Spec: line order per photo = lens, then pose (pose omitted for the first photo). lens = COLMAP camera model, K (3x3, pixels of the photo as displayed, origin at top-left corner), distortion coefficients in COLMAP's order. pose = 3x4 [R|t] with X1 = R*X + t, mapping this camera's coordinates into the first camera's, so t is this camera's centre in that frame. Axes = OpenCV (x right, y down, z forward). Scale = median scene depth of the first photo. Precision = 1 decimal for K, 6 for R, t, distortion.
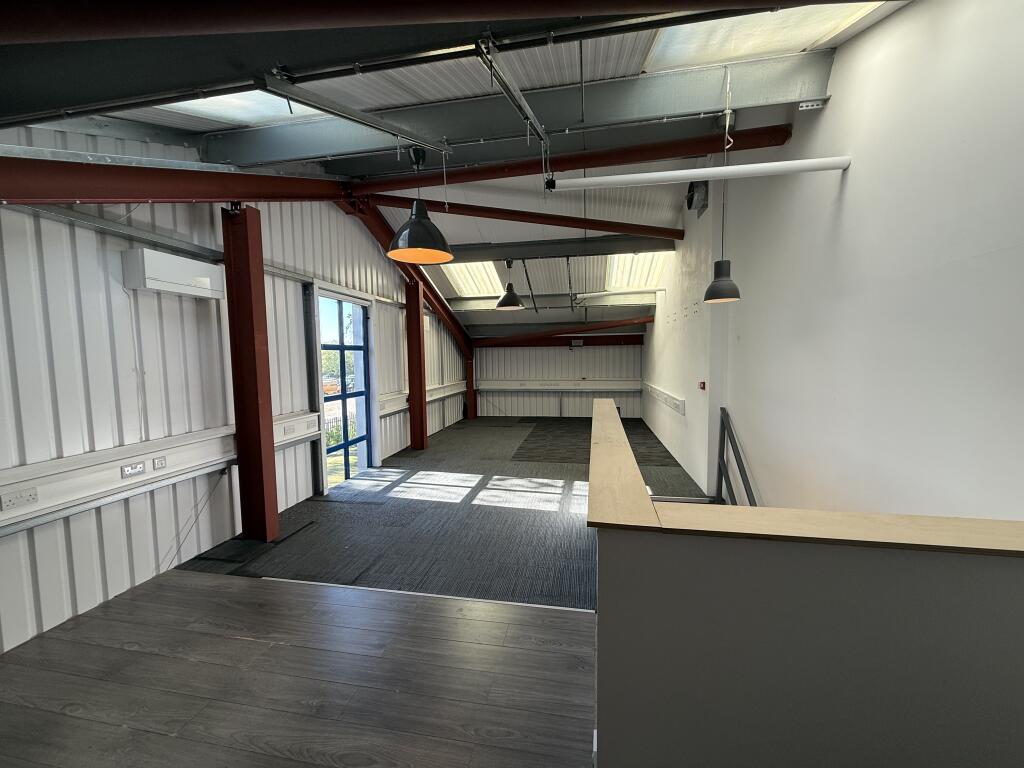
lens RADIAL K [[404.0, 0, 510.5], [0, 404.0, 385.0], [0, 0, 1]] dist [-0.007447, -0.000075]
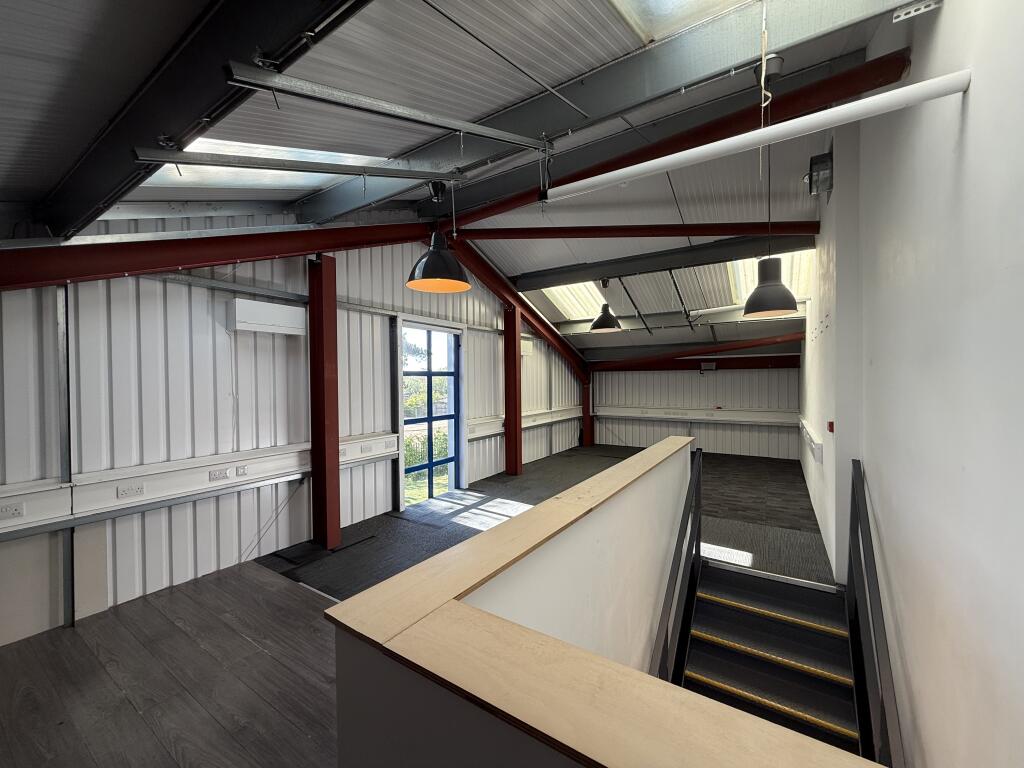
lens RADIAL K [[404.0, 0, 508.8], [0, 404.0, 384.3], [0, 0, 1]] dist [-0.007447, -0.000075]
pose [[0.923814, 0.010513, -0.382698, 0.215972], [-0.031632, 0.998301, -0.048934, -0.021098], [0.381533, 0.057311, 0.922577, 0.102350]]
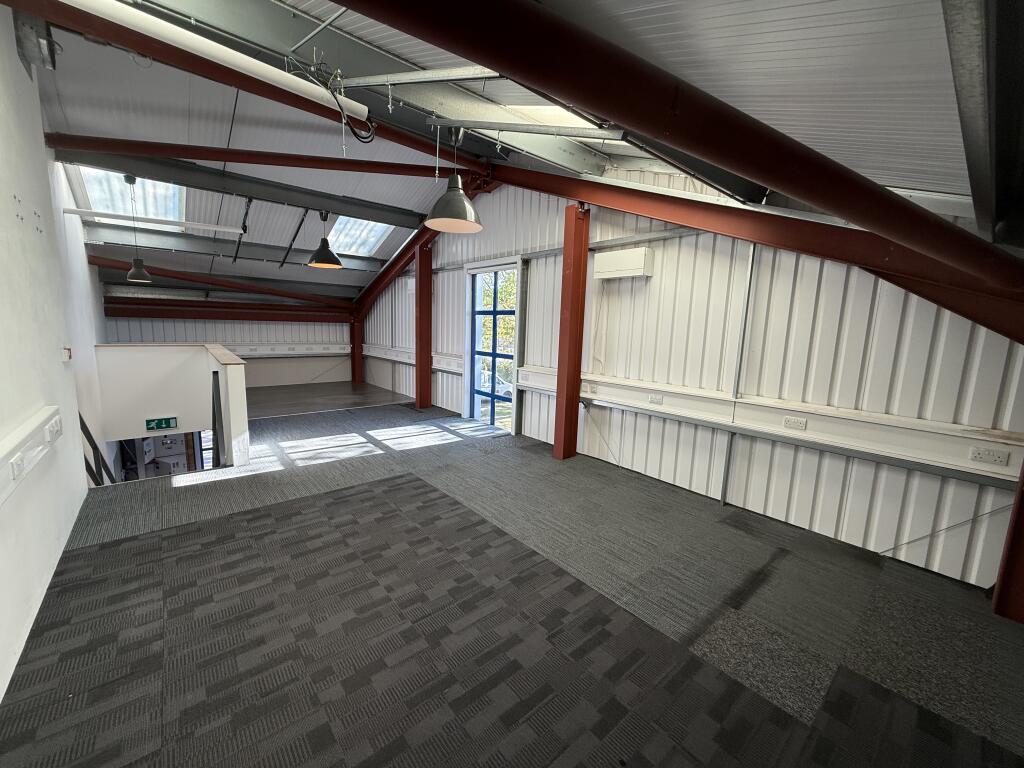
lens RADIAL K [[404.0, 0, 511.8], [0, 404.0, 382.3], [0, 0, 1]] dist [-0.007447, -0.000075]
pose [[-0.621879, 0.104069, -0.776167, 0.543462], [-0.079502, 0.977620, 0.194779, -0.144613], [0.779067, 0.182836, -0.599688, 2.019044]]
